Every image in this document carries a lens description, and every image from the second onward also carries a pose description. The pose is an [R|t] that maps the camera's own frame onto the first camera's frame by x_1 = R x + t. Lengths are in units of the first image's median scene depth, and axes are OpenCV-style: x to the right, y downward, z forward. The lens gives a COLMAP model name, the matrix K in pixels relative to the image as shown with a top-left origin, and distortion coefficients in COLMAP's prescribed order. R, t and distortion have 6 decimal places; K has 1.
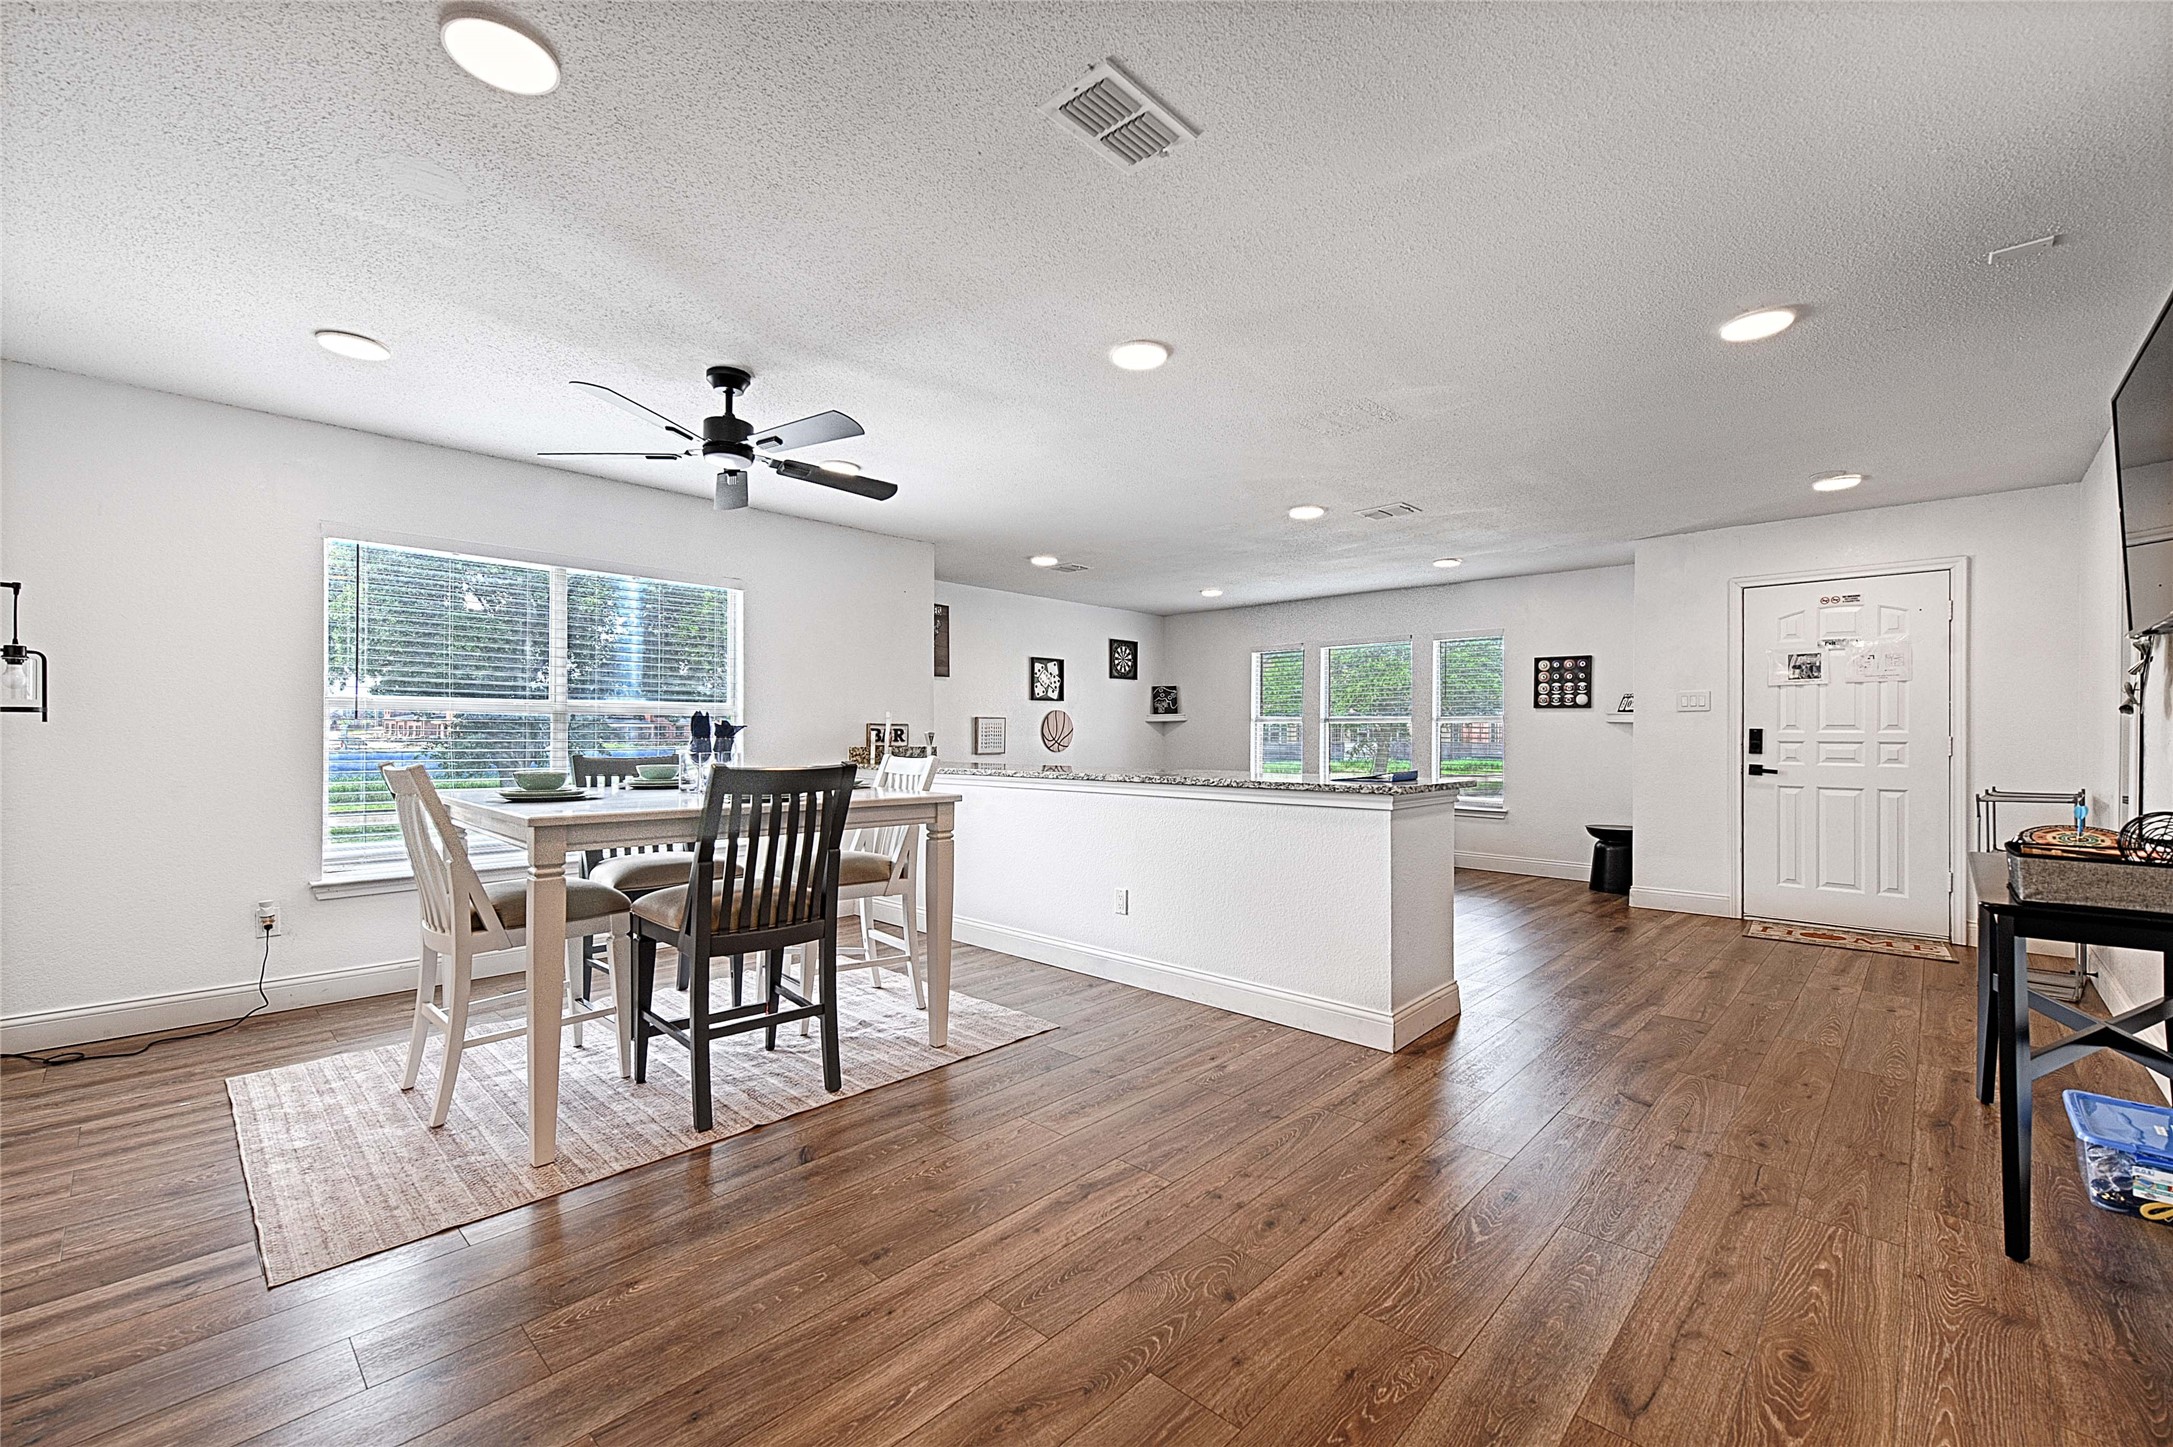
lens RADIAL K [[896.3, 0, 1086.5], [0, 896.3, 723.5], [0, 0, 1]] dist [0.001965, 0.000059]
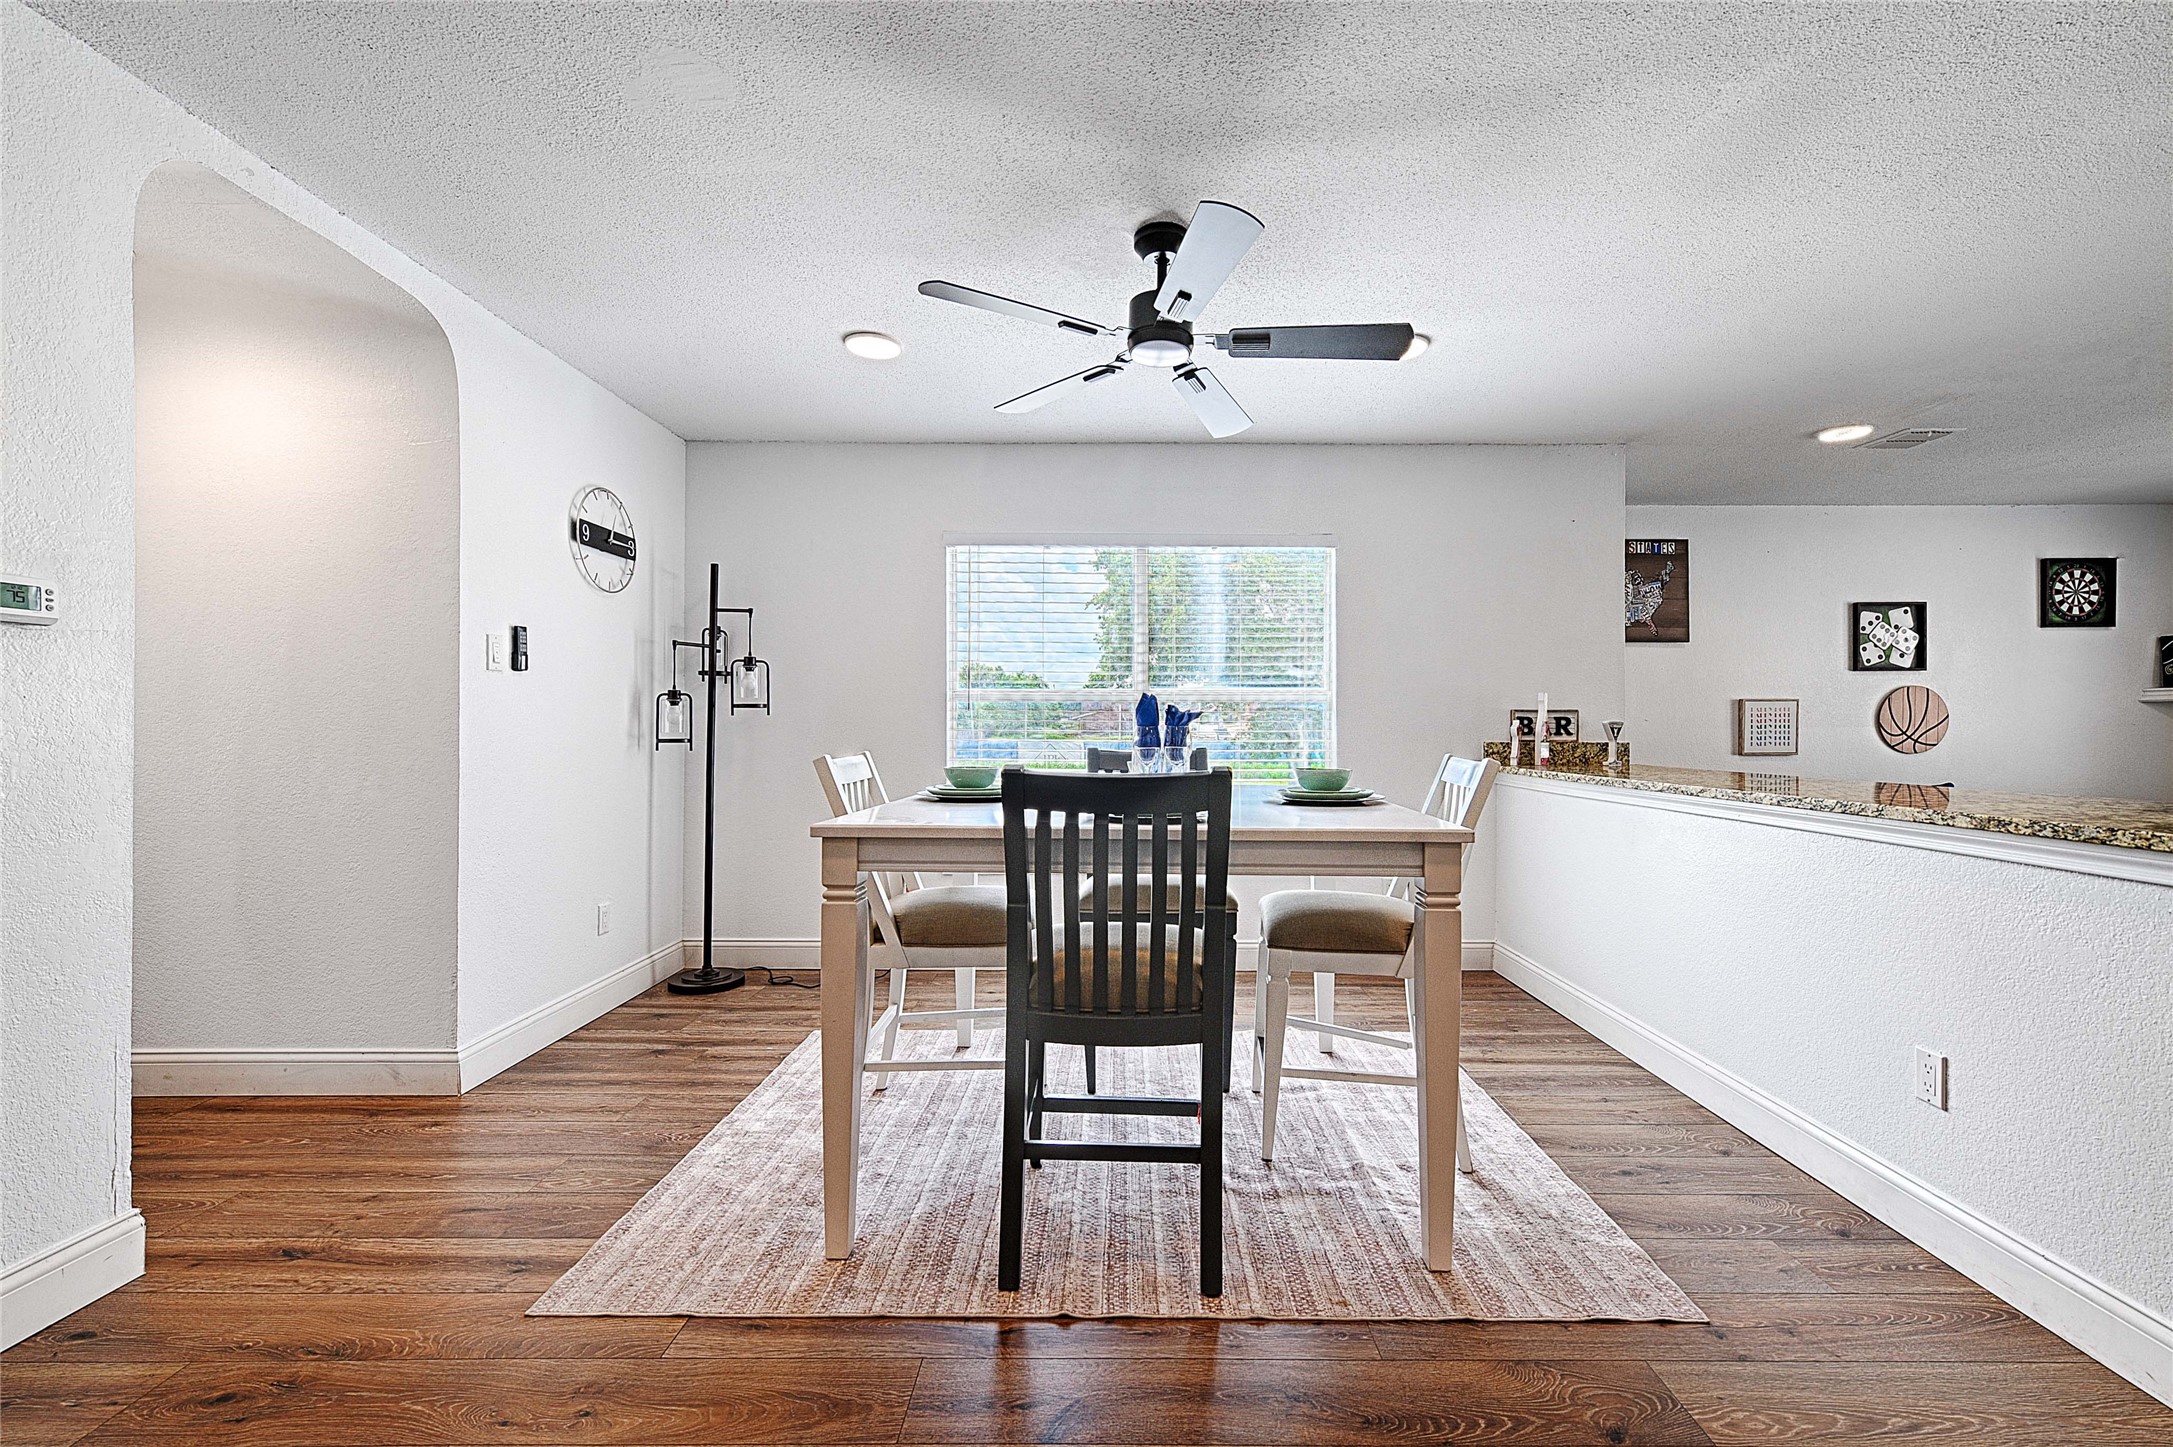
lens RADIAL K [[921.3, 0, 1086.5], [0, 921.3, 723.5], [0, 0, 1]] dist [0.010737, 0.000021]
pose [[0.690333, -0.002384, -0.723488, 0.068354], [0.008965, 0.999946, 0.005259, 0.004807], [0.723436, -0.010117, 0.690317, 0.273407]]
